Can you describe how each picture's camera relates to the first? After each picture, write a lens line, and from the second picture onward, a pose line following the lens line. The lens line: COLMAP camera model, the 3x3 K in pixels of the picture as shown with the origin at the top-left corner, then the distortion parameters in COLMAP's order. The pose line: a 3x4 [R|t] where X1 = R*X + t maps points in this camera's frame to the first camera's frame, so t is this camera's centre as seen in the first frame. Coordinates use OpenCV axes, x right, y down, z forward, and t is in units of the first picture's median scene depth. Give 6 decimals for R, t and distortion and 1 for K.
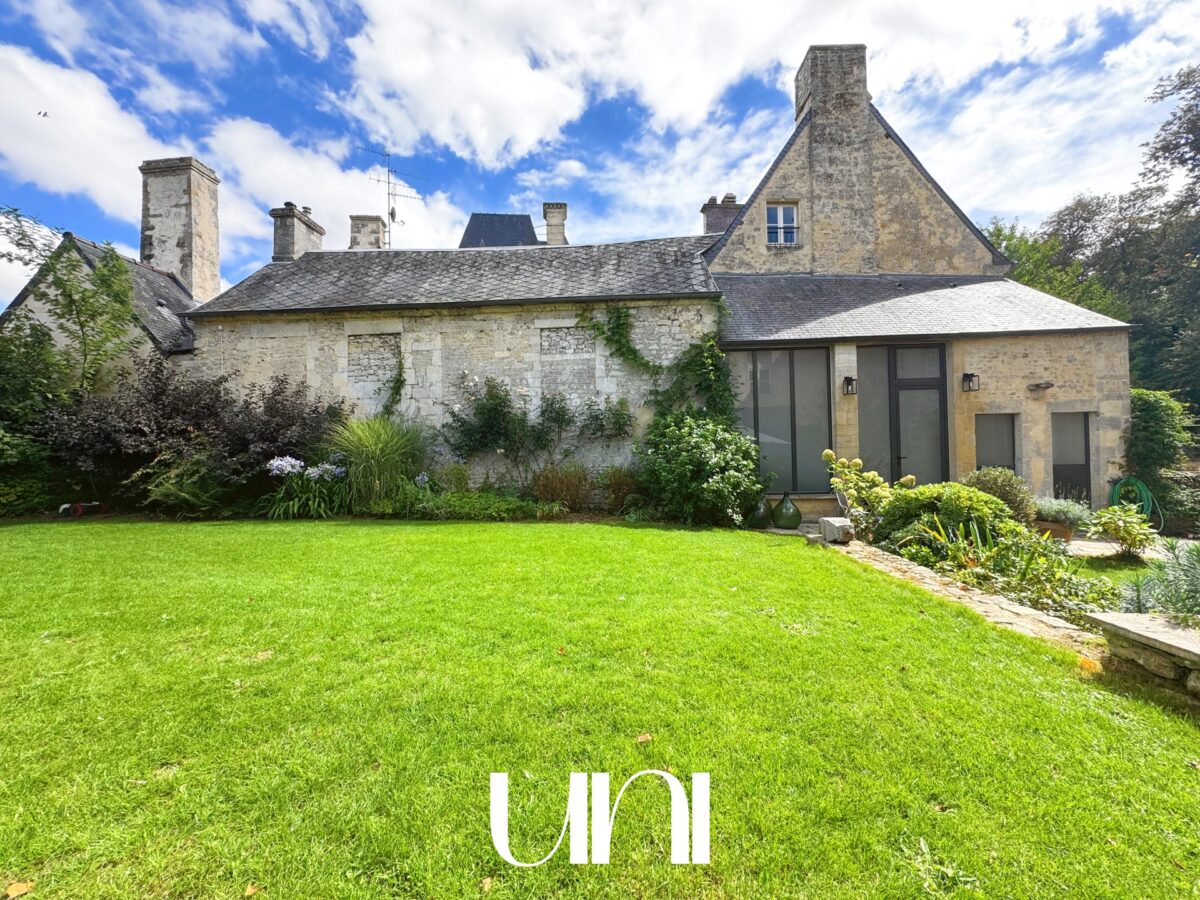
lens RADIAL K [[481.4, 0, 595.8], [0, 481.4, 449.9], [0, 0, 1]] dist [-0.001555, -0.000746]
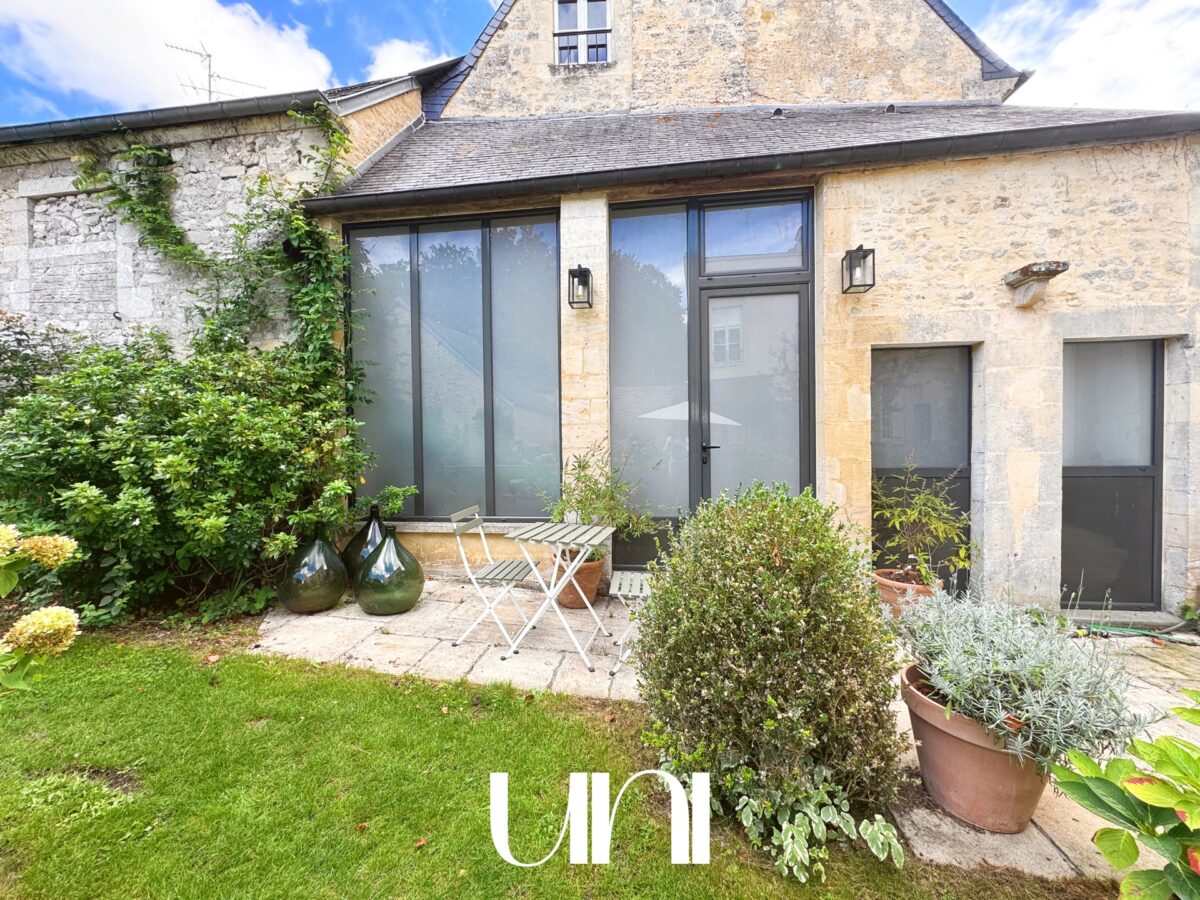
lens RADIAL K [[475.4, 0, 599.1], [0, 475.4, 448.8], [0, 0, 1]] dist [0.000423, -0.000385]
pose [[0.996716, 0.004908, -0.080827, 0.558670], [-0.002091, 0.999389, 0.034902, 0.001869], [0.080949, -0.034619, 0.996117, 0.533907]]
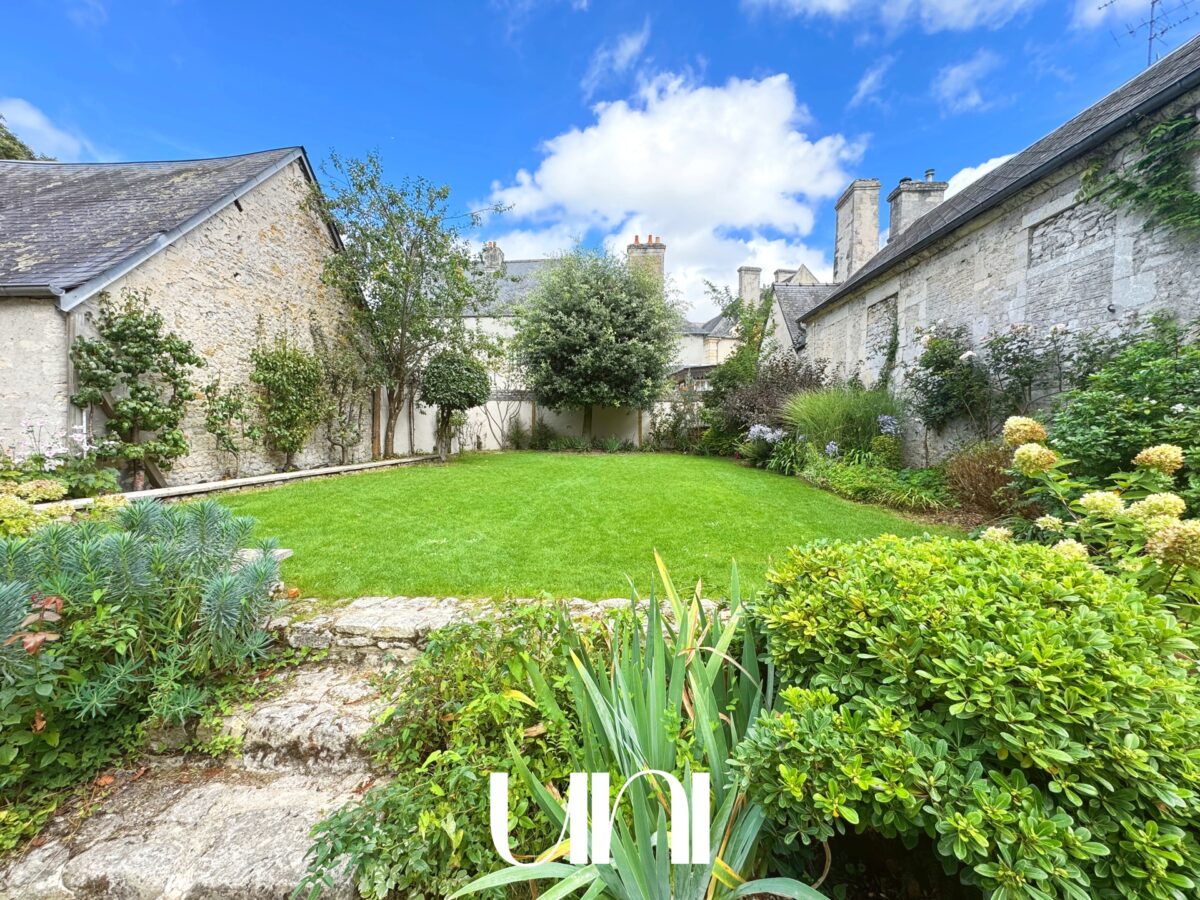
lens RADIAL K [[475.4, 0, 599.1], [0, 475.4, 448.8], [0, 0, 1]] dist [0.000423, -0.000385]
pose [[0.019350, 0.058024, -0.998128, 0.530019], [0.009386, 0.998260, 0.058214, -0.001597], [0.999769, -0.010495, 0.018772, 0.421651]]
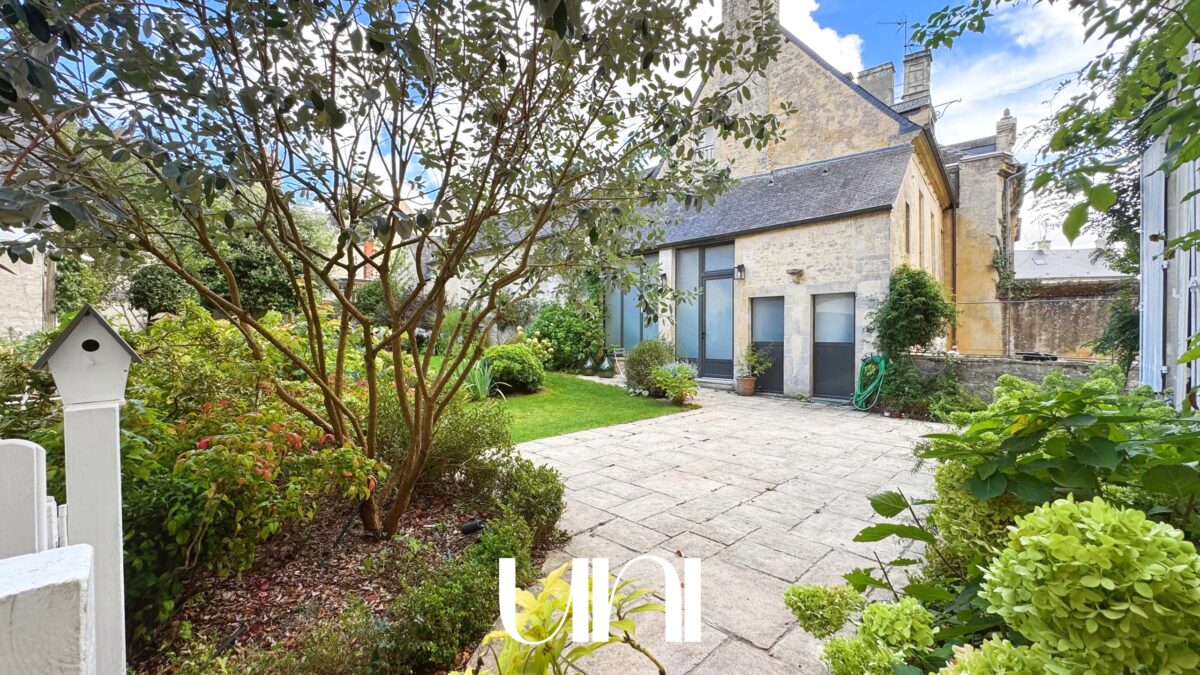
lens RADIAL K [[476.8, 0, 600.0], [0, 476.8, 337.5], [0, 0, 1]] dist [-0.001858, -0.000404]
pose [[0.753256, 0.021897, -0.657363, 1.244632], [-0.001884, 0.999513, 0.031135, -0.011451], [0.657724, -0.022214, 0.752931, -0.140393]]
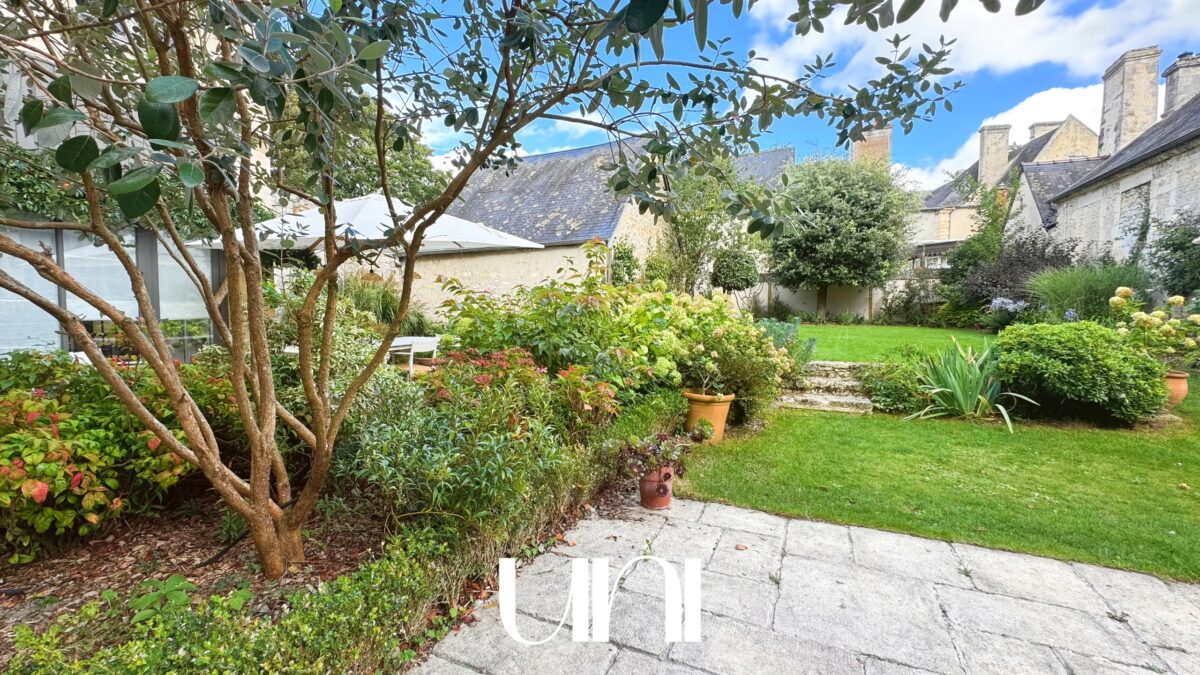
lens RADIAL K [[476.8, 0, 600.0], [0, 476.8, 337.5], [0, 0, 1]] dist [-0.001858, -0.000404]
pose [[-0.352476, 0.071433, -0.933091, 1.079884], [0.021767, 0.997439, 0.068136, 0.006482], [0.935568, 0.003706, -0.353128, 0.234317]]
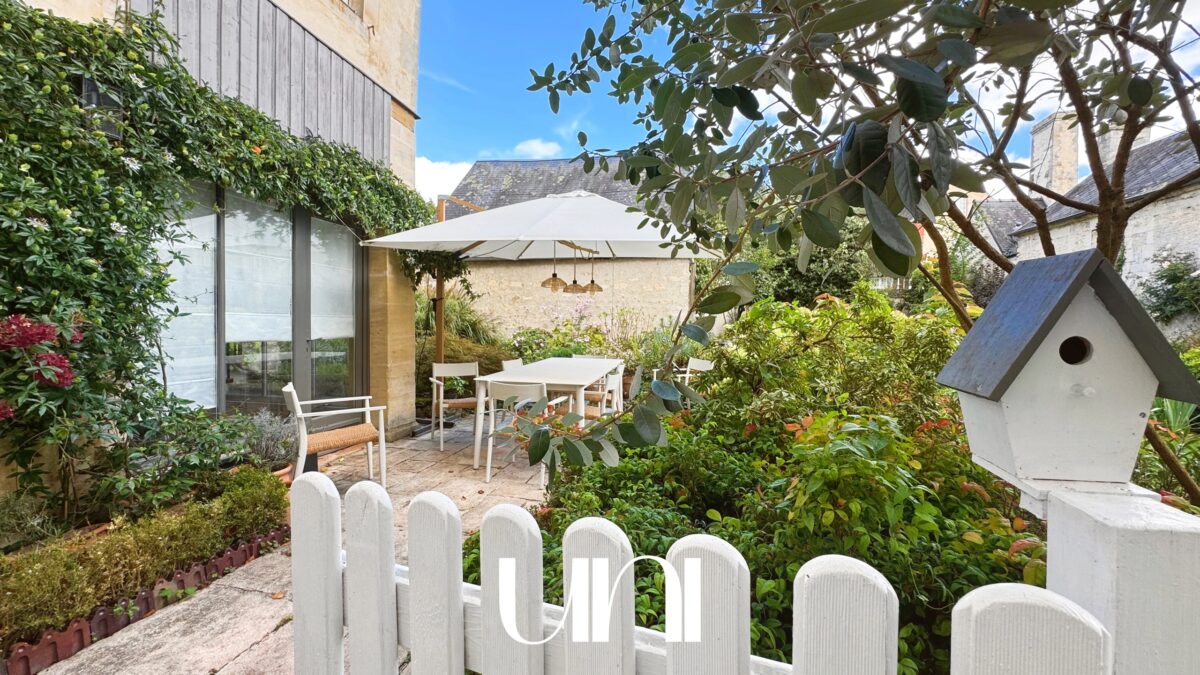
lens RADIAL K [[476.8, 0, 600.0], [0, 476.8, 337.5], [0, 0, 1]] dist [-0.001858, -0.000404]
pose [[-0.157208, 0.048971, -0.986351, 1.113598], [0.008390, 0.998800, 0.048252, -0.009805], [0.987530, -0.000690, -0.157430, -0.186348]]
